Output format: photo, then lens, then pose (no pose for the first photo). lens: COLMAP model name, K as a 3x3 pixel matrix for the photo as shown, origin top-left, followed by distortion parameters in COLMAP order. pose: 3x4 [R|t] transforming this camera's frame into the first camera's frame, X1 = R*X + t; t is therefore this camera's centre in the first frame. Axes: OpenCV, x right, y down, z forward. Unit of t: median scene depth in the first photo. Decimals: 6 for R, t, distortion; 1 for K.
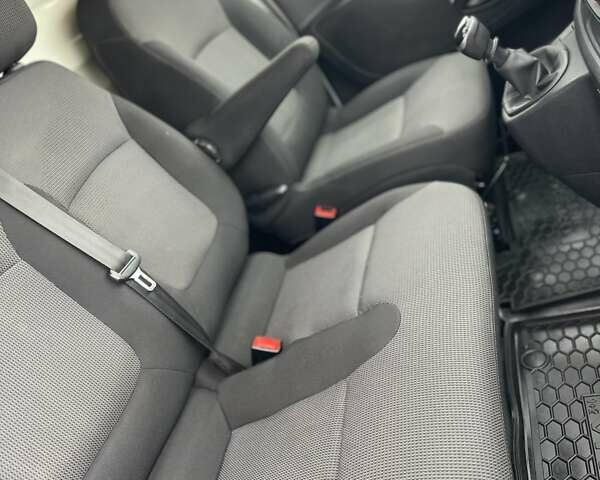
lens RADIAL K [[598.4, 0, 300.5], [0, 598.4, 253.5], [0, 0, 1]] dist [0.039185, 0.003136]
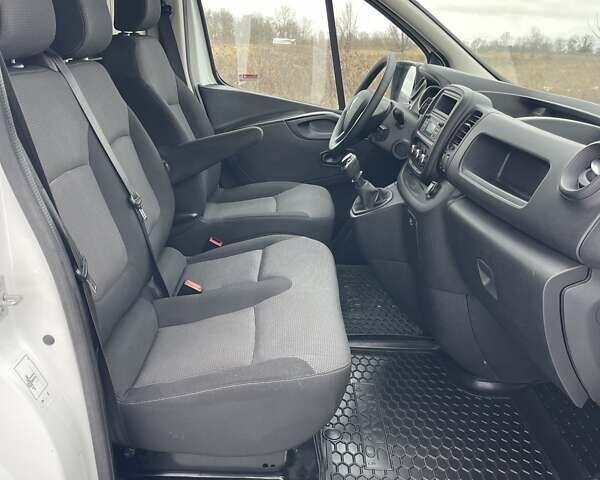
lens RADIAL K [[598.4, 0, 300.5], [0, 598.4, 253.5], [0, 0, 1]] dist [0.039185, 0.003136]
pose [[0.865008, 0.355432, 0.354160, -0.380109], [-0.257971, 0.920439, -0.293672, 0.442057], [-0.430363, 0.162666, 0.887878, -0.472633]]
